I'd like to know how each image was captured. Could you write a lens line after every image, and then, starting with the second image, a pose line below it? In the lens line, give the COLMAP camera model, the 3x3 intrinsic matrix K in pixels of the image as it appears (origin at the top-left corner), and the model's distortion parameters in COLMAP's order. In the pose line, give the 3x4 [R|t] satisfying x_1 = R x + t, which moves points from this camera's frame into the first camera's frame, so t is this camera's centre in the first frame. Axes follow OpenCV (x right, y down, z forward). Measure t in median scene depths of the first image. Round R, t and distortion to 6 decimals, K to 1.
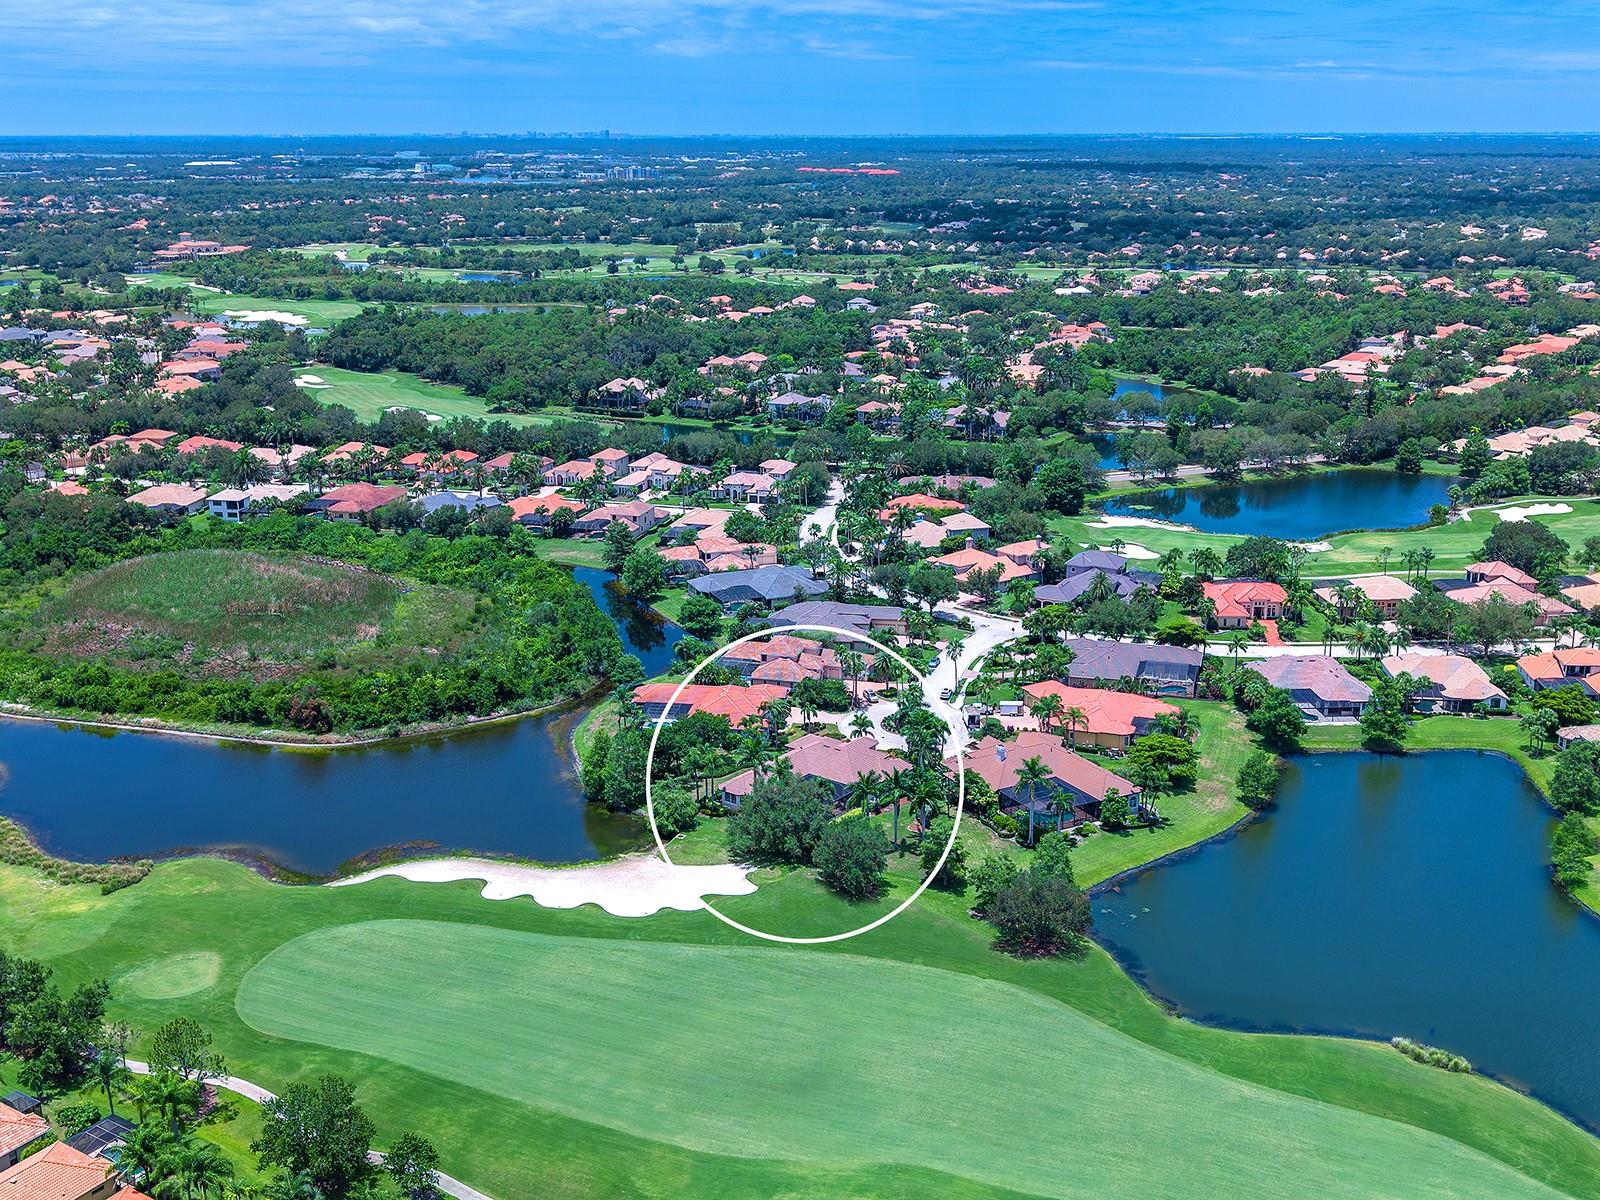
lens RADIAL K [[1598.5, 0, 800.0], [0, 1598.5, 600.0], [0, 0, 1]] dist [0.160250, -0.403297]
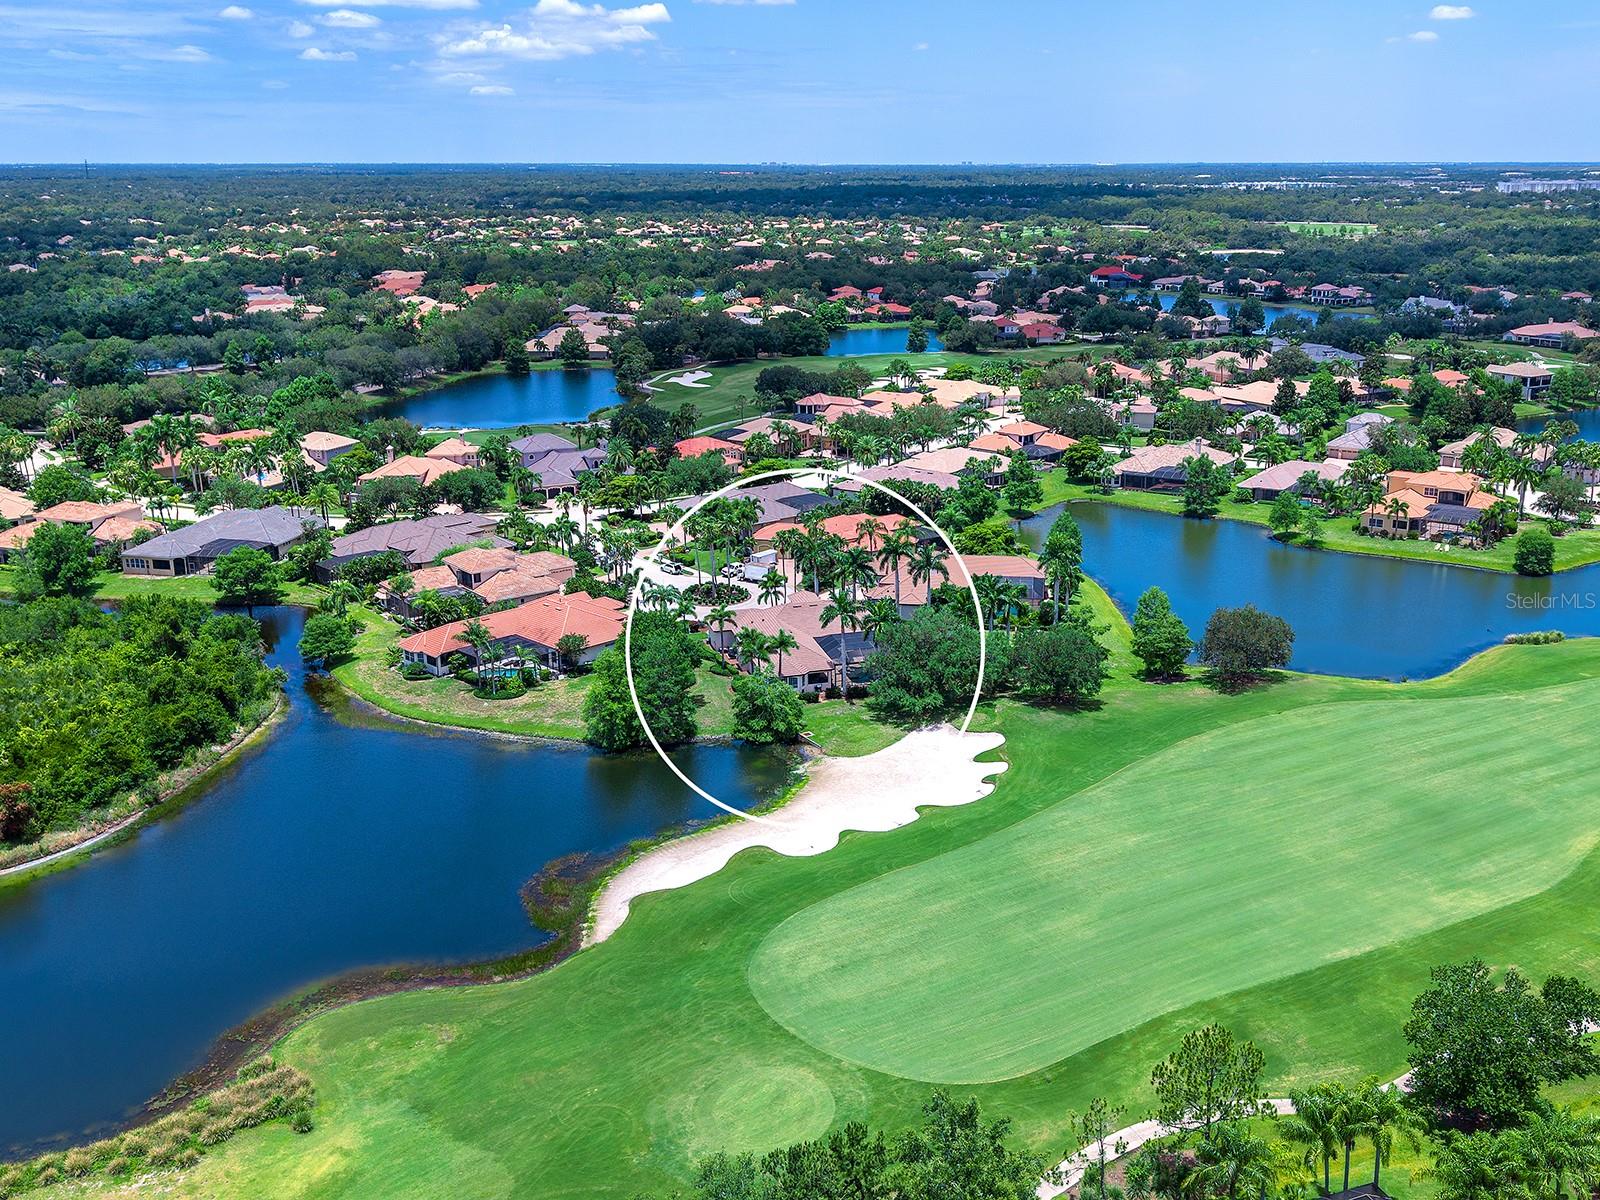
lens RADIAL K [[1491.5, 0, 873.4], [0, 1491.5, 566.3], [0, 0, 1]] dist [0.132265, -0.318343]
pose [[0.591545, -0.210024, 0.778437, -0.659132], [0.221938, 0.970595, 0.093215, 0.007983], [-0.775124, 0.117624, 0.620763, 0.561072]]
